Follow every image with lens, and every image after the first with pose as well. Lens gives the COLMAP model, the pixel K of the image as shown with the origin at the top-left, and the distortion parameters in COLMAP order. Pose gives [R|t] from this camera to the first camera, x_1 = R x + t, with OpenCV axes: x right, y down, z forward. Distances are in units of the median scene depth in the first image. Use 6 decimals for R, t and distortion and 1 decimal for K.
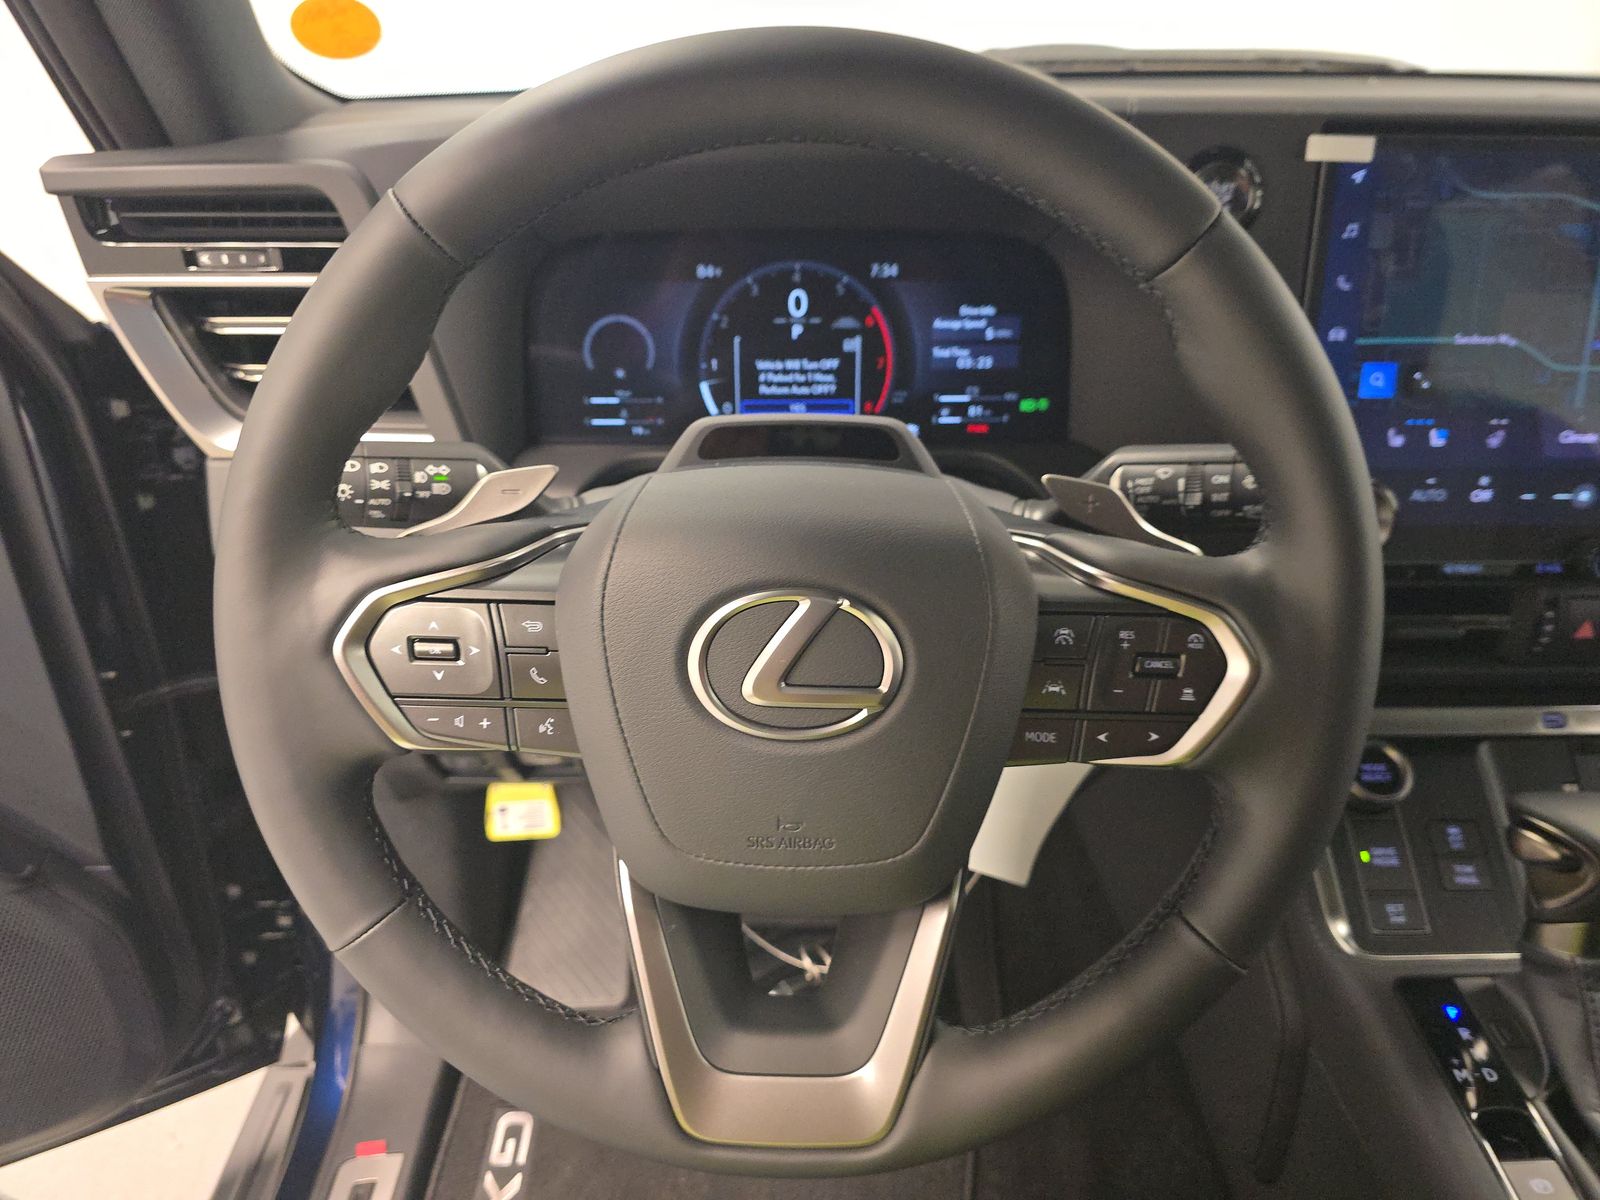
lens RADIAL K [[1086.2, 0, 799.0], [0, 1086.2, 602.2], [0, 0, 1]] dist [-0.003032, -0.010845]
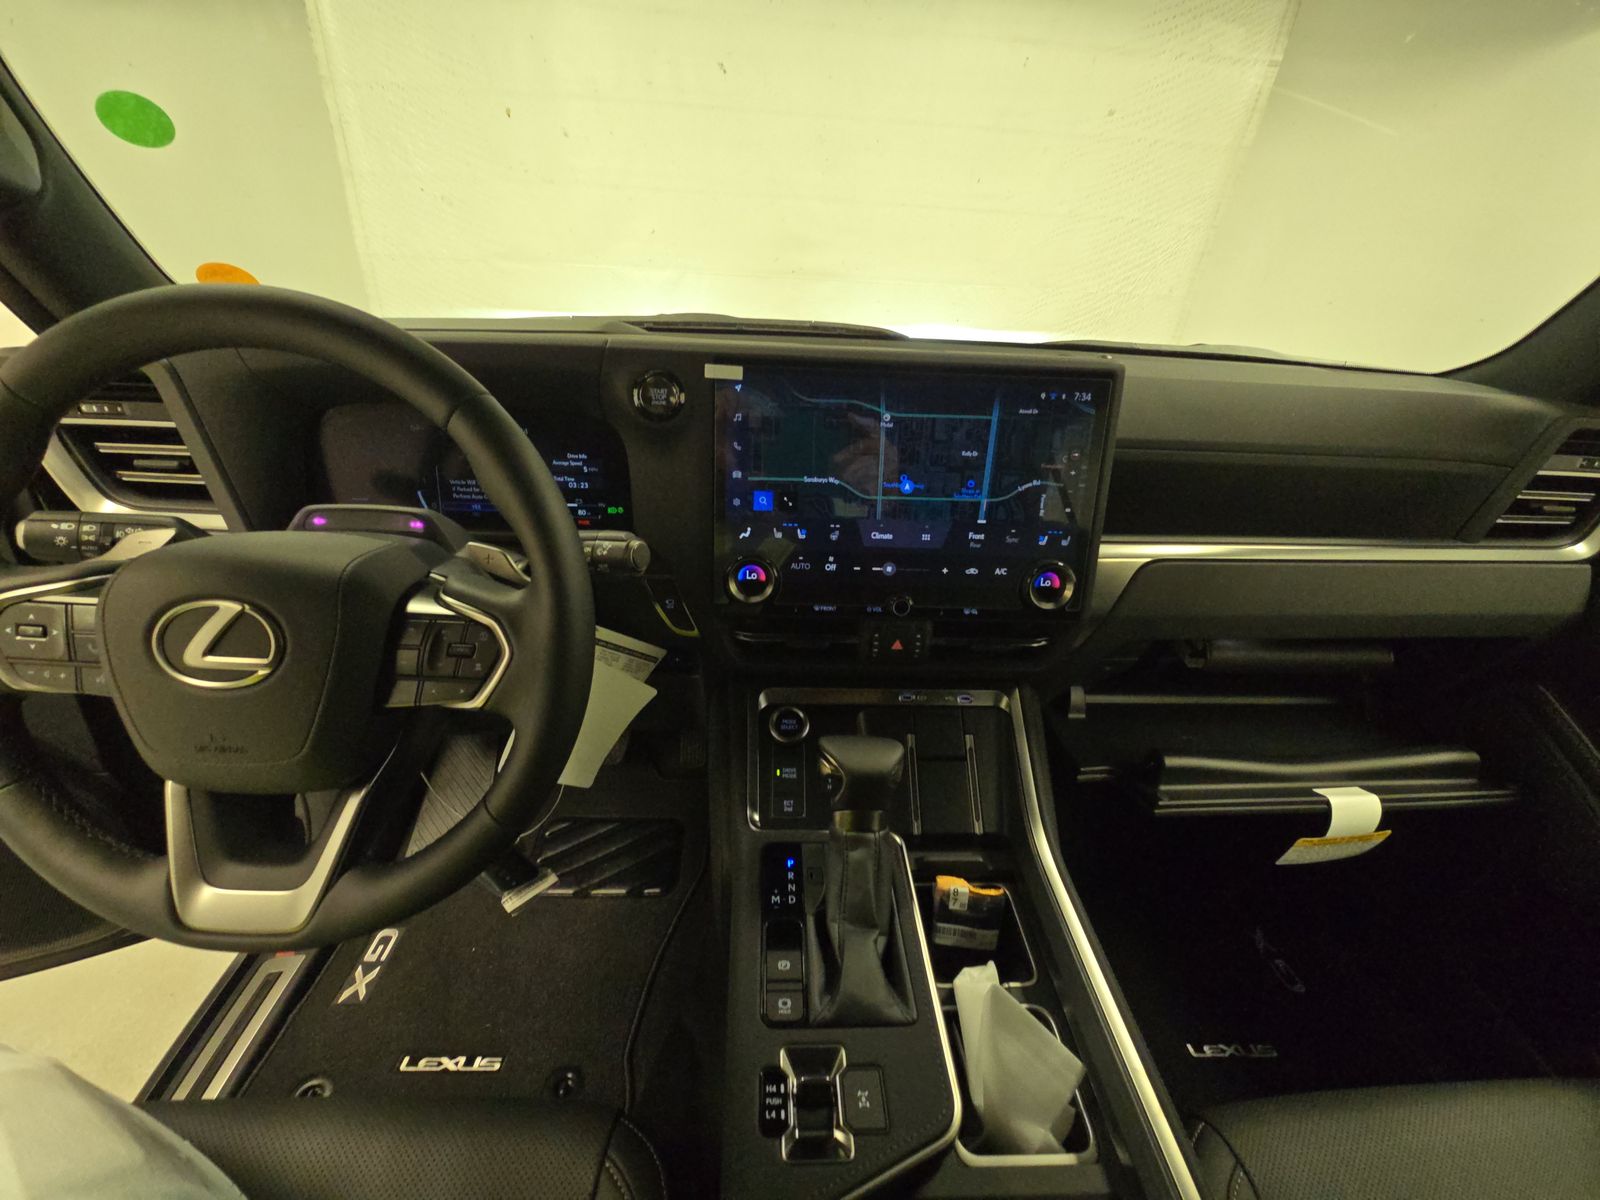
lens RADIAL K [[633.2, 0, 800.4], [0, 633.2, 595.3], [0, 0, 1]] dist [-0.001943, -0.000072]
pose [[0.998582, 0.026877, 0.045951, 0.533789], [-0.024104, 0.997915, -0.059877, 0.011509], [-0.047464, 0.058684, 0.997148, -0.033015]]
